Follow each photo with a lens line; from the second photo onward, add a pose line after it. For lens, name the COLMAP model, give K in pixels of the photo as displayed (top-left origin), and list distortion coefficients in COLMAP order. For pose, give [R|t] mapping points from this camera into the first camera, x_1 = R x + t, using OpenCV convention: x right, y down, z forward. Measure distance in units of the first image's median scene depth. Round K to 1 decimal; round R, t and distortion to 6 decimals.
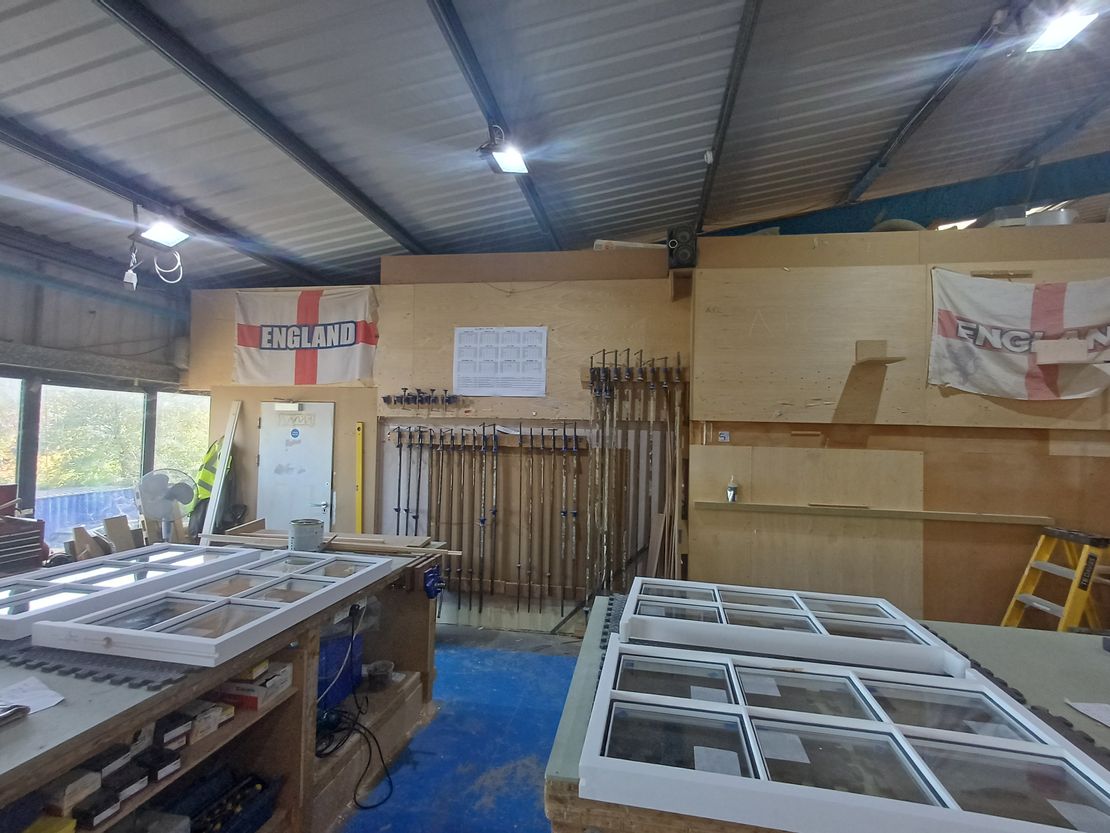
lens RADIAL K [[496.8, 0, 561.1], [0, 496.8, 420.1], [0, 0, 1]] dist [0.004217, 0.005934]
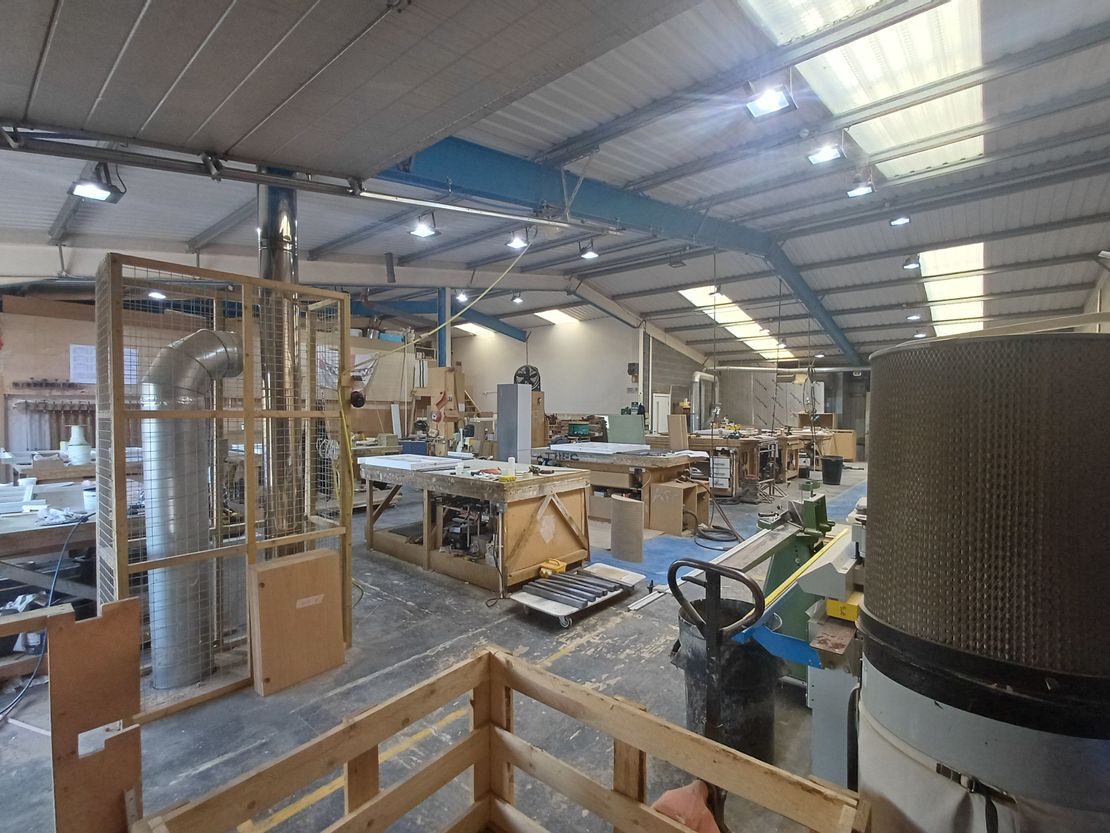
lens RADIAL K [[496.8, 0, 561.1], [0, 496.8, 420.1], [0, 0, 1]] dist [0.004217, 0.005934]
pose [[0.511555, -0.039782, 0.858329, -1.040439], [-0.016281, 0.998300, 0.055972, -0.054434], [-0.859096, -0.042607, 0.510037, -1.730676]]
